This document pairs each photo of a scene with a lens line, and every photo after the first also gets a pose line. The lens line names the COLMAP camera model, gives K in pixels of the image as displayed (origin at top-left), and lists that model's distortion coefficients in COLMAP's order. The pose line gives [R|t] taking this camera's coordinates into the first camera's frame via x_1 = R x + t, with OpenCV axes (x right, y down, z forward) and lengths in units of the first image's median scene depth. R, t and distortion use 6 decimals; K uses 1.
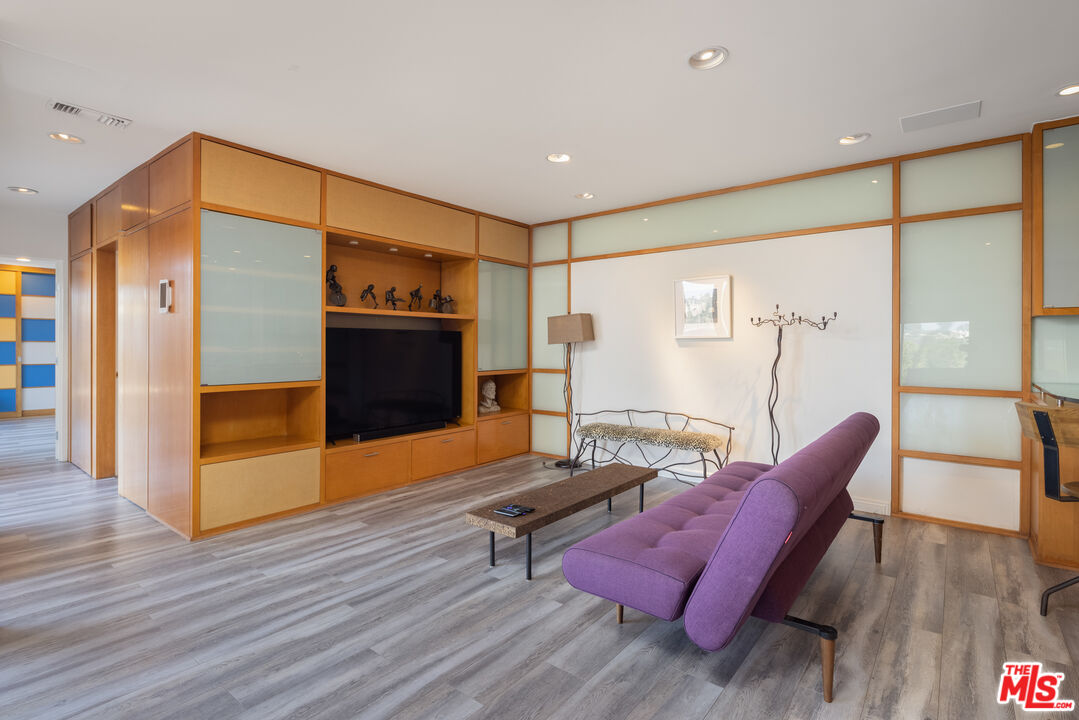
lens RADIAL K [[523.4, 0, 539.5], [0, 523.4, 360.0], [0, 0, 1]] dist [-0.000628, -0.001182]
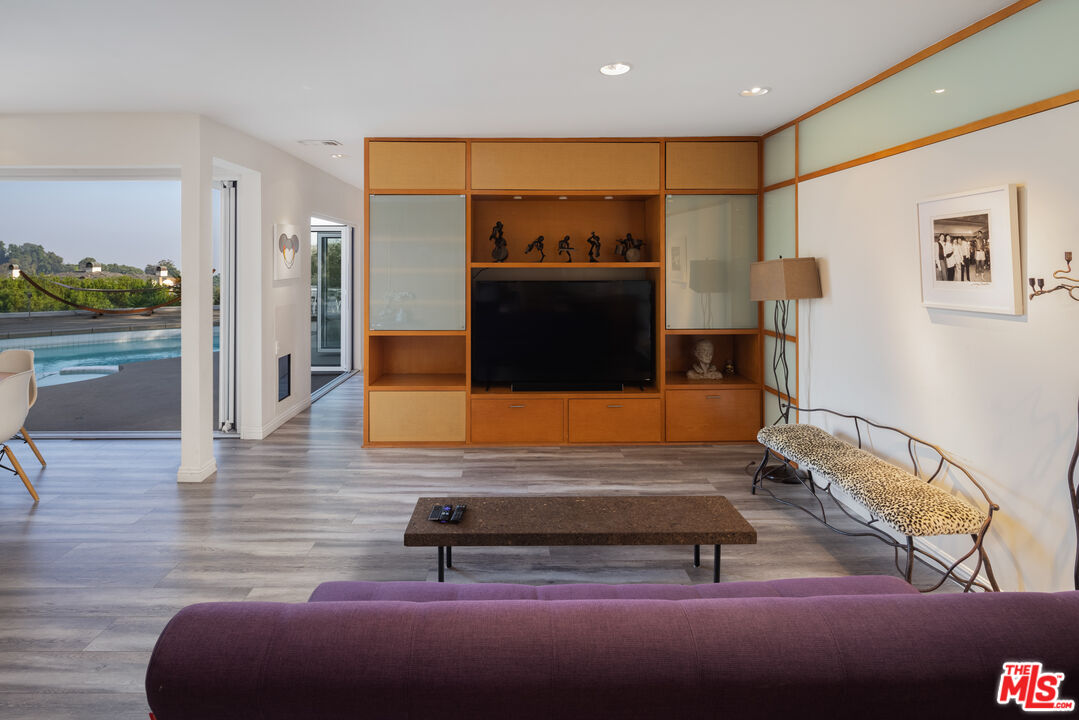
lens RADIAL K [[525.5, 0, 524.3], [0, 525.5, 274.0], [0, 0, 1]] dist [-0.000702, 0.000192]
pose [[0.633327, 0.010004, -0.773819, 0.508940], [-0.018985, 0.999816, -0.002613, -0.078828], [0.773651, 0.016346, 0.633401, 0.393005]]
